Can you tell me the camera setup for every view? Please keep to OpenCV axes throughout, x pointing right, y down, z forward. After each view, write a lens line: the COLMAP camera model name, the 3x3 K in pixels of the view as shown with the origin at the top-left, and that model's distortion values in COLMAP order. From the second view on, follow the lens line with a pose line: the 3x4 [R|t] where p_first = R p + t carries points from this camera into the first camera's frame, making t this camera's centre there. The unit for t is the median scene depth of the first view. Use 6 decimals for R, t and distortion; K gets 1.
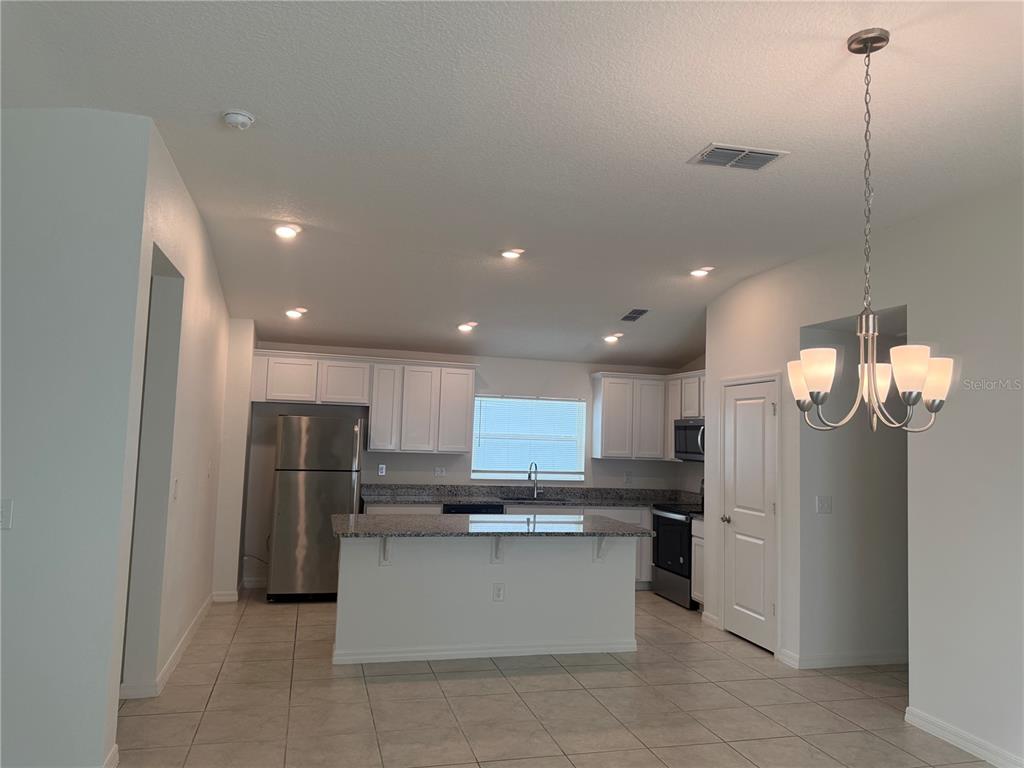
lens RADIAL K [[719.0, 0, 516.0], [0, 719.0, 390.6], [0, 0, 1]] dist [0.101931, -0.137416]
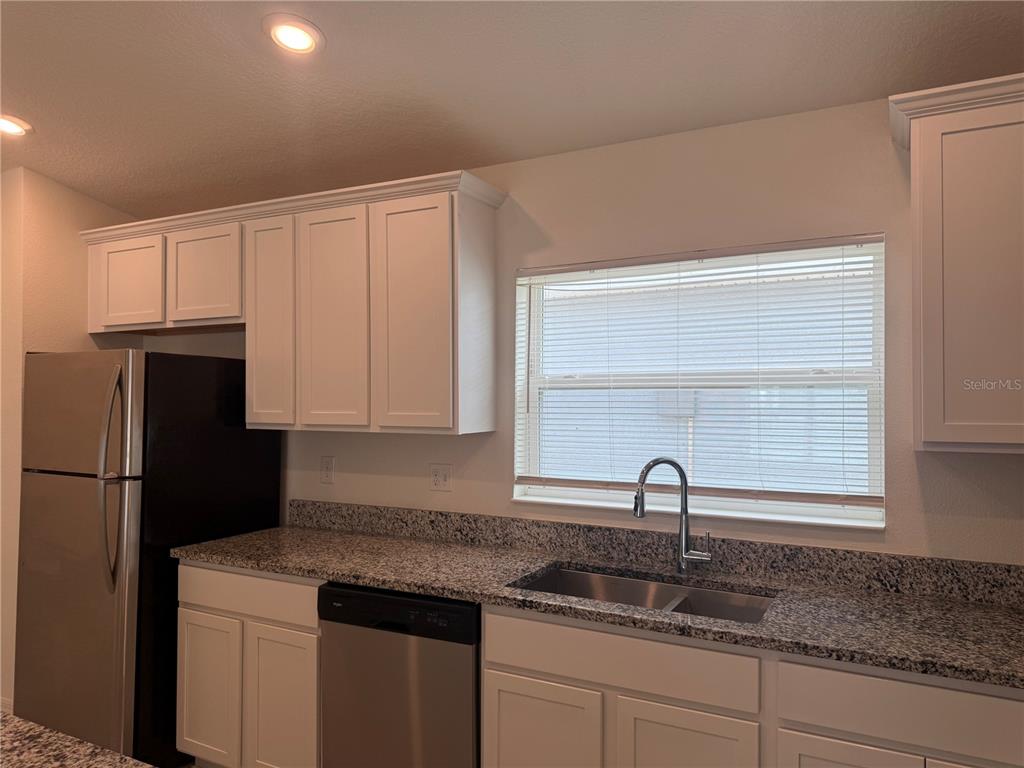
lens RADIAL K [[719.0, 0, 516.0], [0, 719.0, 390.6], [0, 0, 1]] dist [0.101931, -0.137416]
pose [[0.729317, -0.042239, -0.682871, 0.197268], [0.070097, 0.997453, 0.013167, 0.064412], [0.680576, -0.057470, 0.730420, 0.760552]]
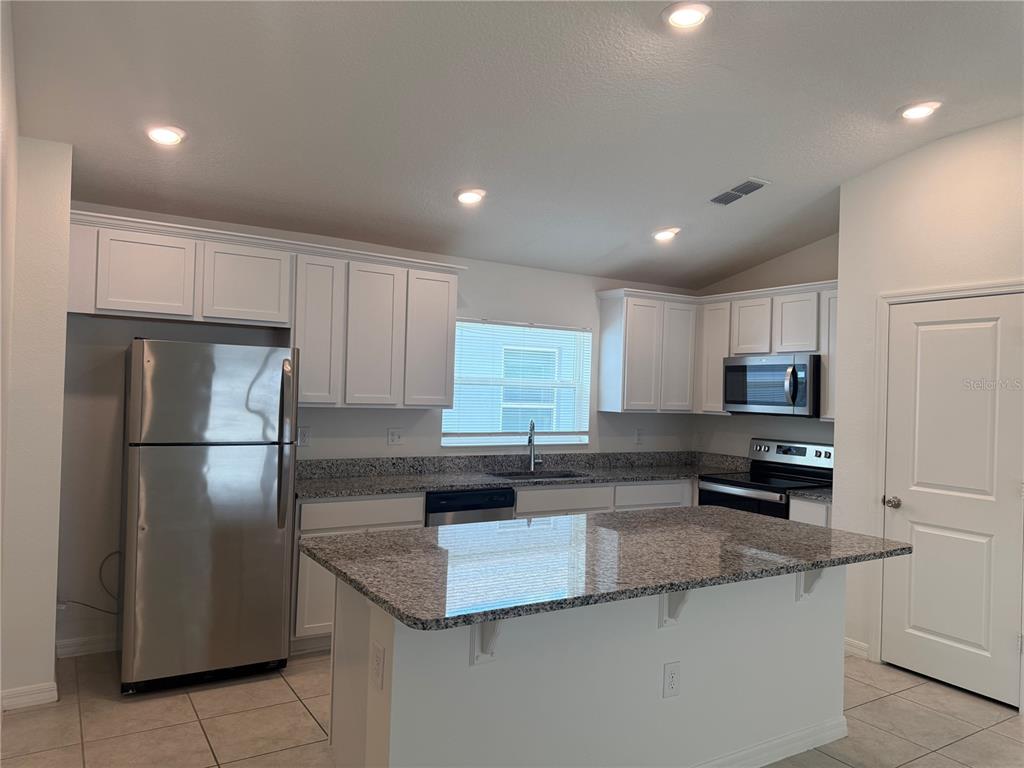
lens RADIAL K [[719.0, 0, 516.0], [0, 719.0, 390.6], [0, 0, 1]] dist [0.101931, -0.137416]
pose [[0.956558, -0.004628, 0.291506, -0.192862], [-0.017074, 0.997268, 0.071862, 0.025472], [-0.291042, -0.073718, 0.953866, 0.377136]]
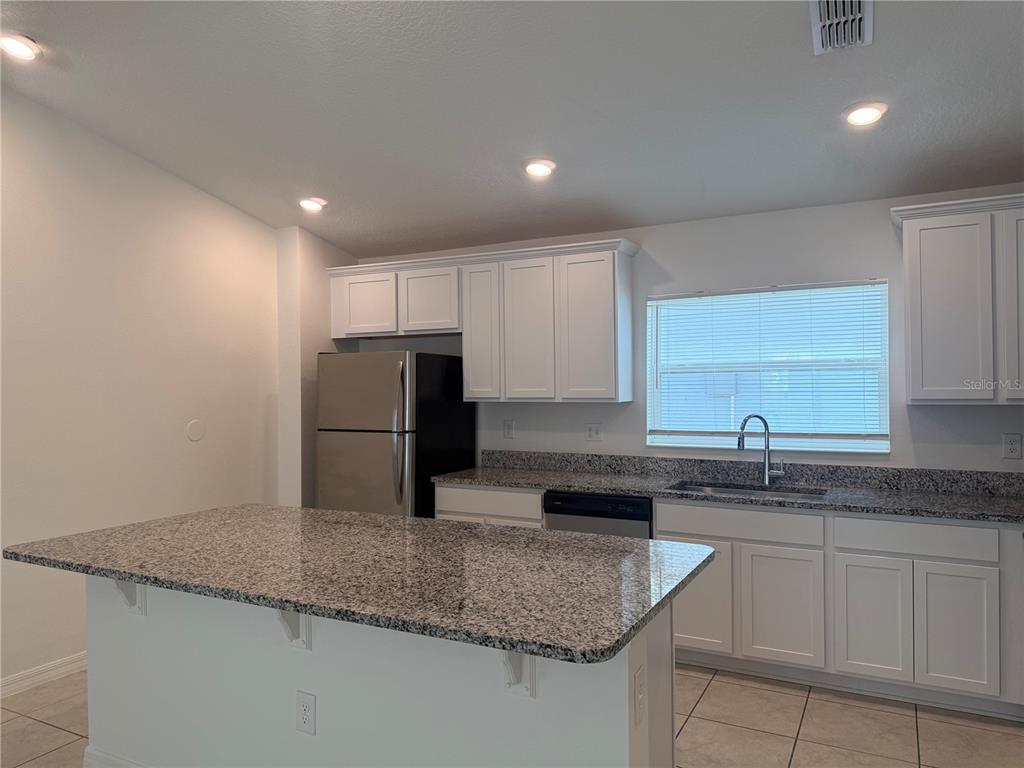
lens RADIAL K [[719.5, 0, 504.4], [0, 719.5, 380.9], [0, 0, 1]] dist [0.100417, -0.153343]
pose [[0.723619, -0.045586, -0.688693, 0.258714], [0.080037, 0.996627, 0.018128, 0.054502], [0.685544, -0.068238, 0.724827, 0.531148]]
